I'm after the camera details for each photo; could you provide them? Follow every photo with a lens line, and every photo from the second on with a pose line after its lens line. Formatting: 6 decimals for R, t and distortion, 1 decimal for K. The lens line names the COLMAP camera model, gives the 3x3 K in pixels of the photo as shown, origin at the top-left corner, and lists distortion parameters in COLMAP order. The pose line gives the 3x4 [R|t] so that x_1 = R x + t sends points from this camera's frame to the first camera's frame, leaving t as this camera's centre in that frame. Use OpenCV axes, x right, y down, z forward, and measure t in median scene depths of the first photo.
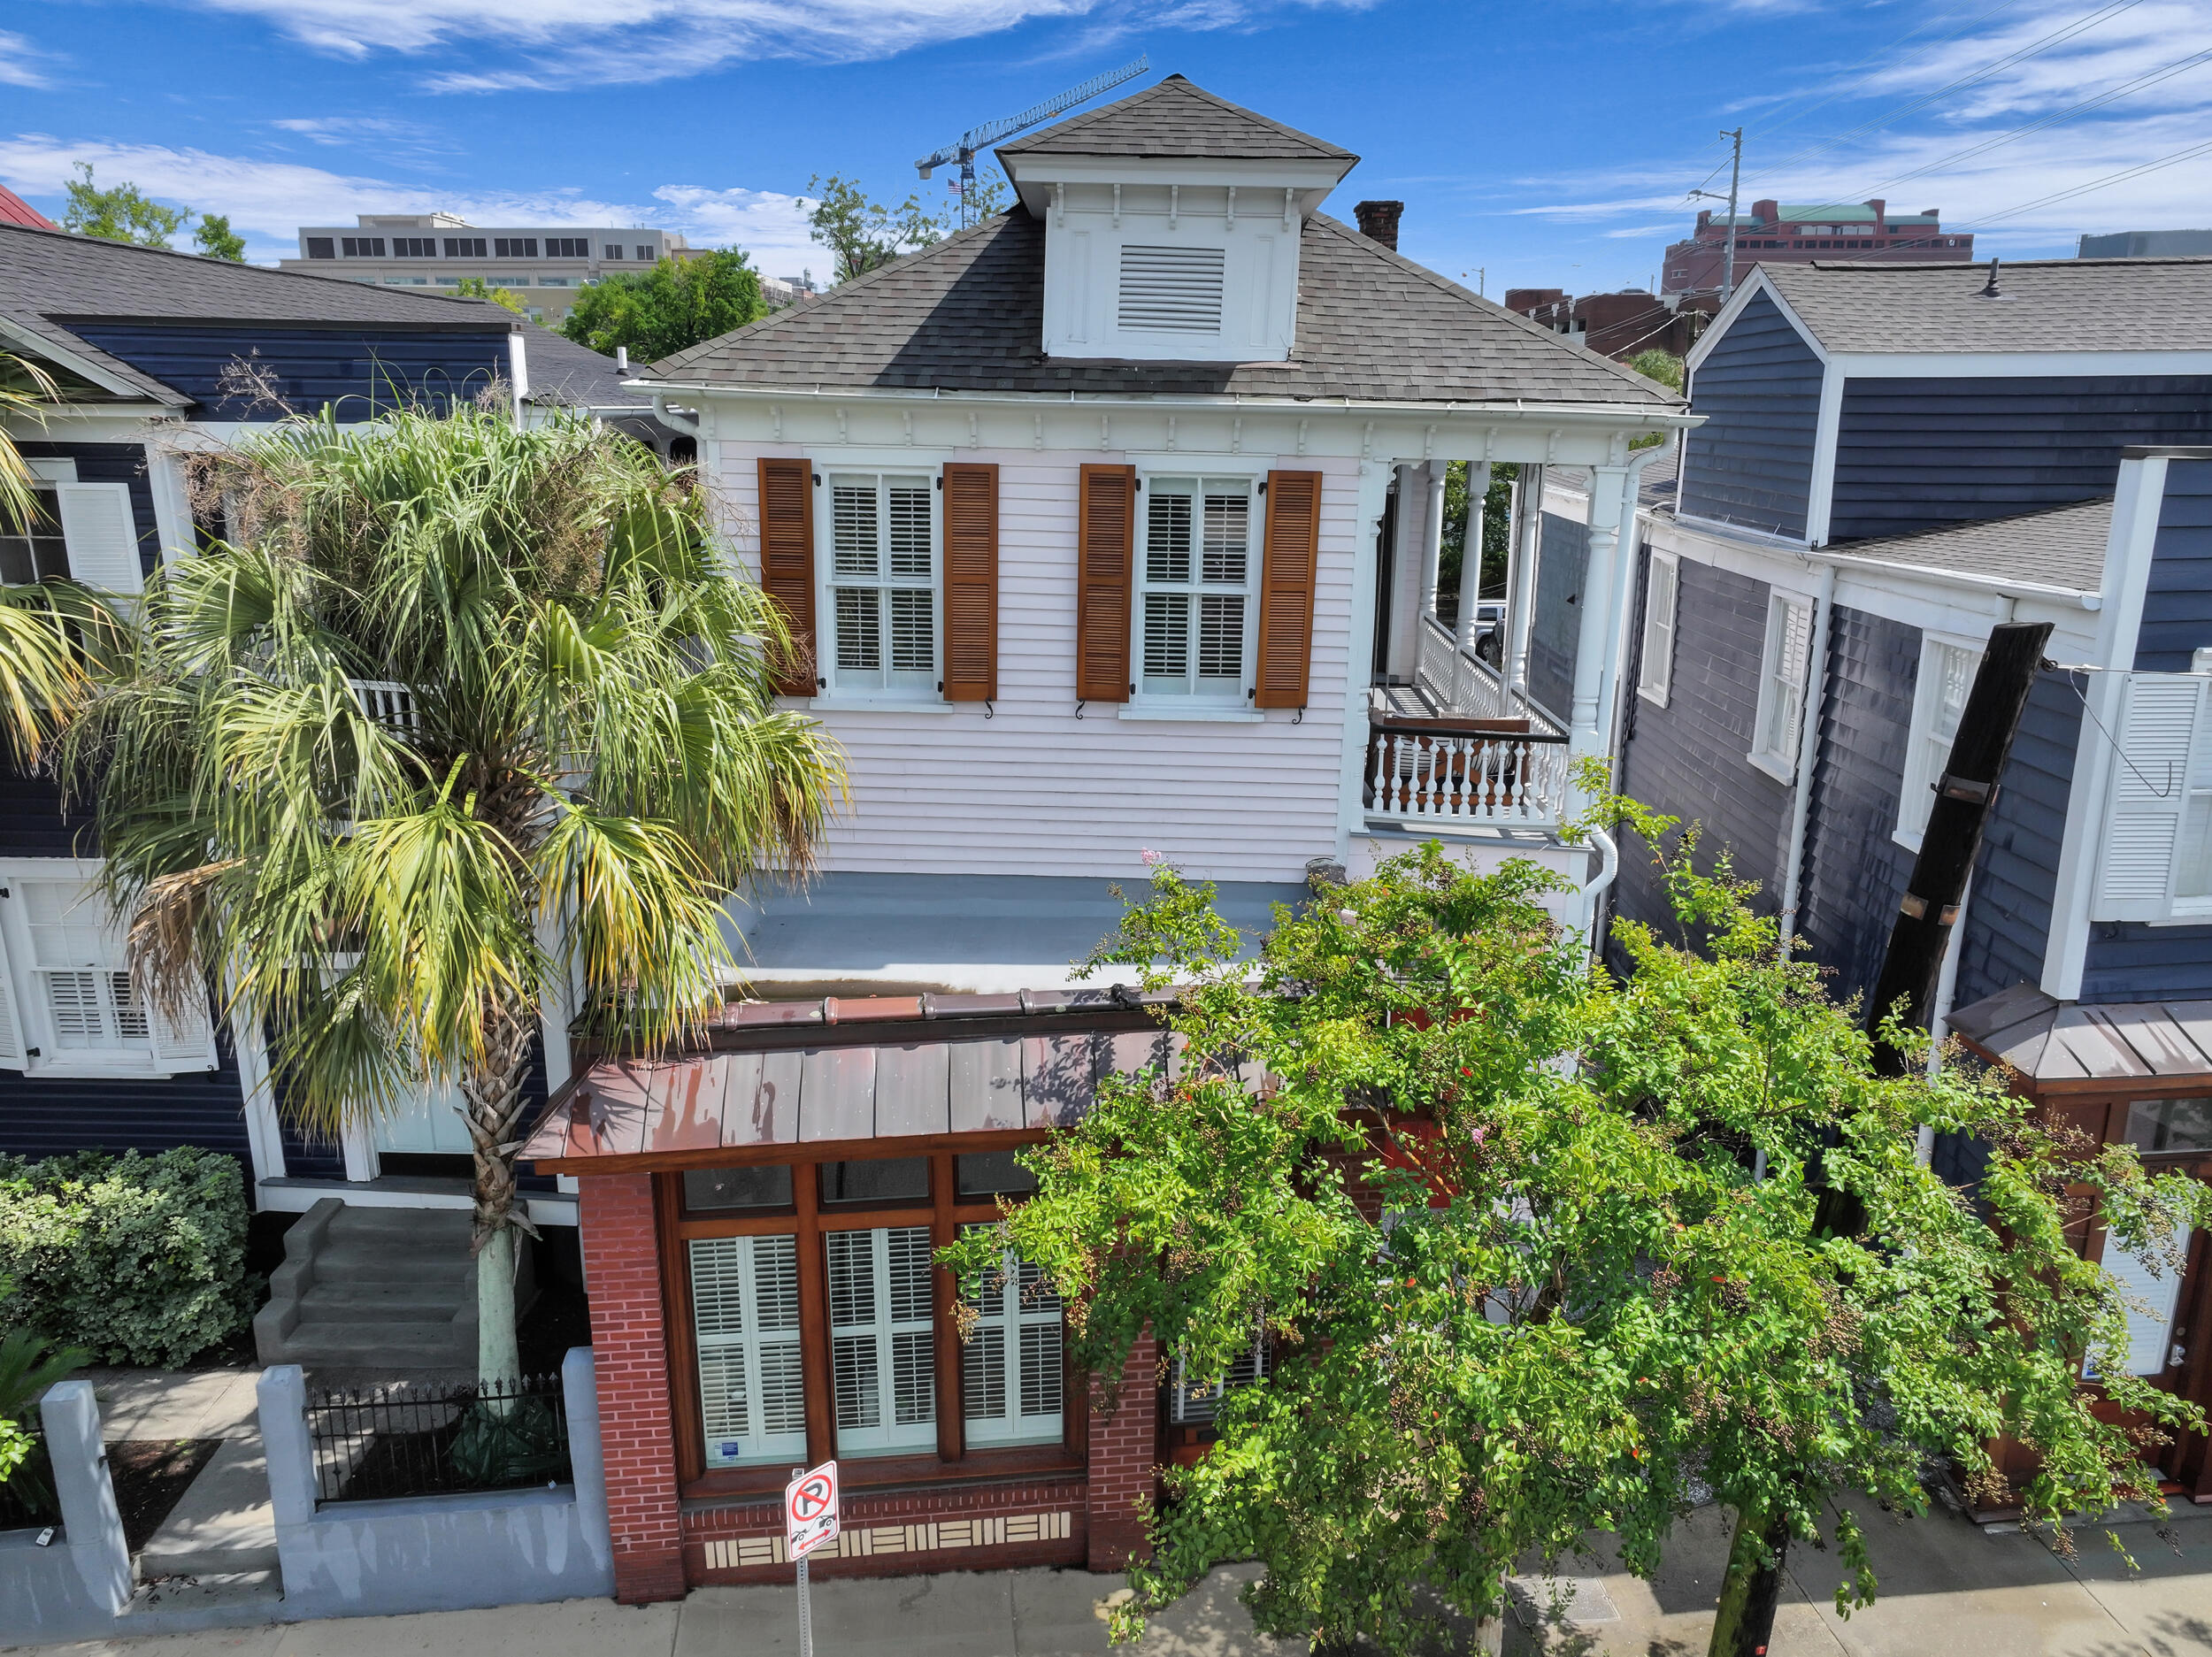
lens RADIAL K [[1553.5, 0, 1106.0], [0, 1553.5, 828.5], [0, 0, 1]] dist [-0.004186, 0.027815]
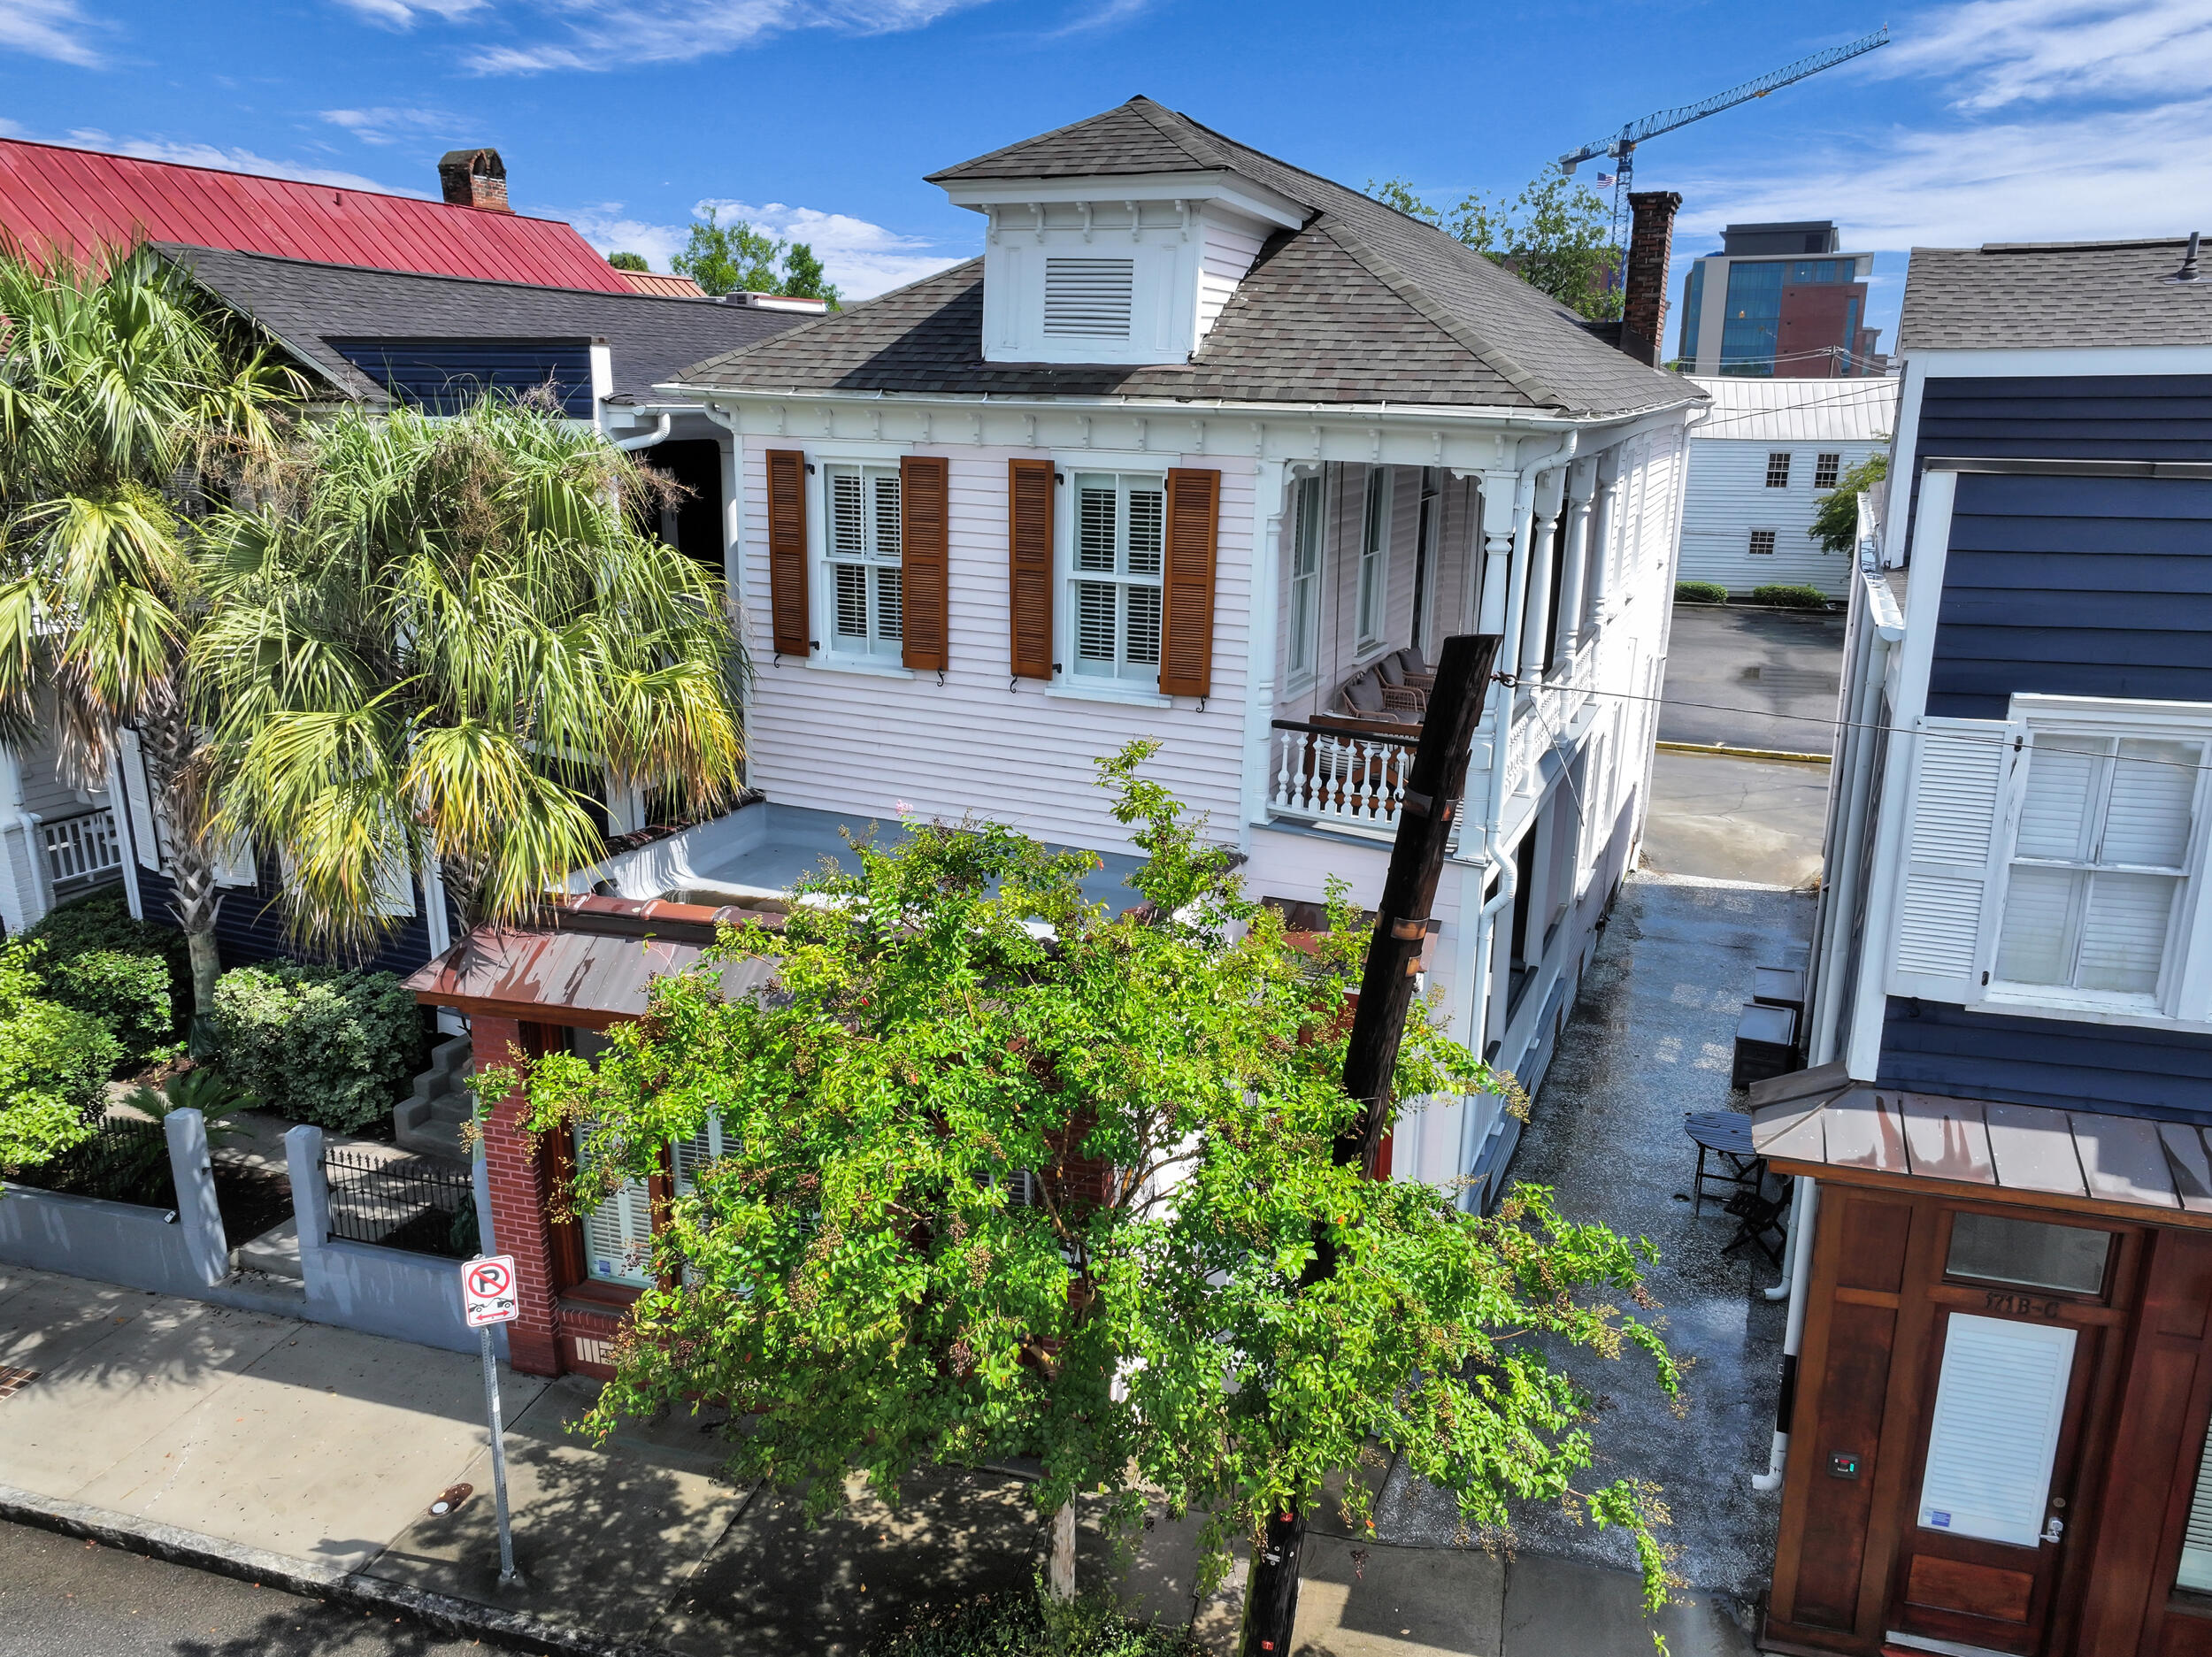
lens RADIAL K [[1553.5, 0, 1106.0], [0, 1553.5, 828.5], [0, 0, 1]] dist [-0.004186, 0.027815]
pose [[0.922496, 0.105077, -0.371430, 0.475956], [-0.105552, 0.994230, 0.019113, -0.003558], [0.371295, 0.021573, 0.928264, 0.013693]]
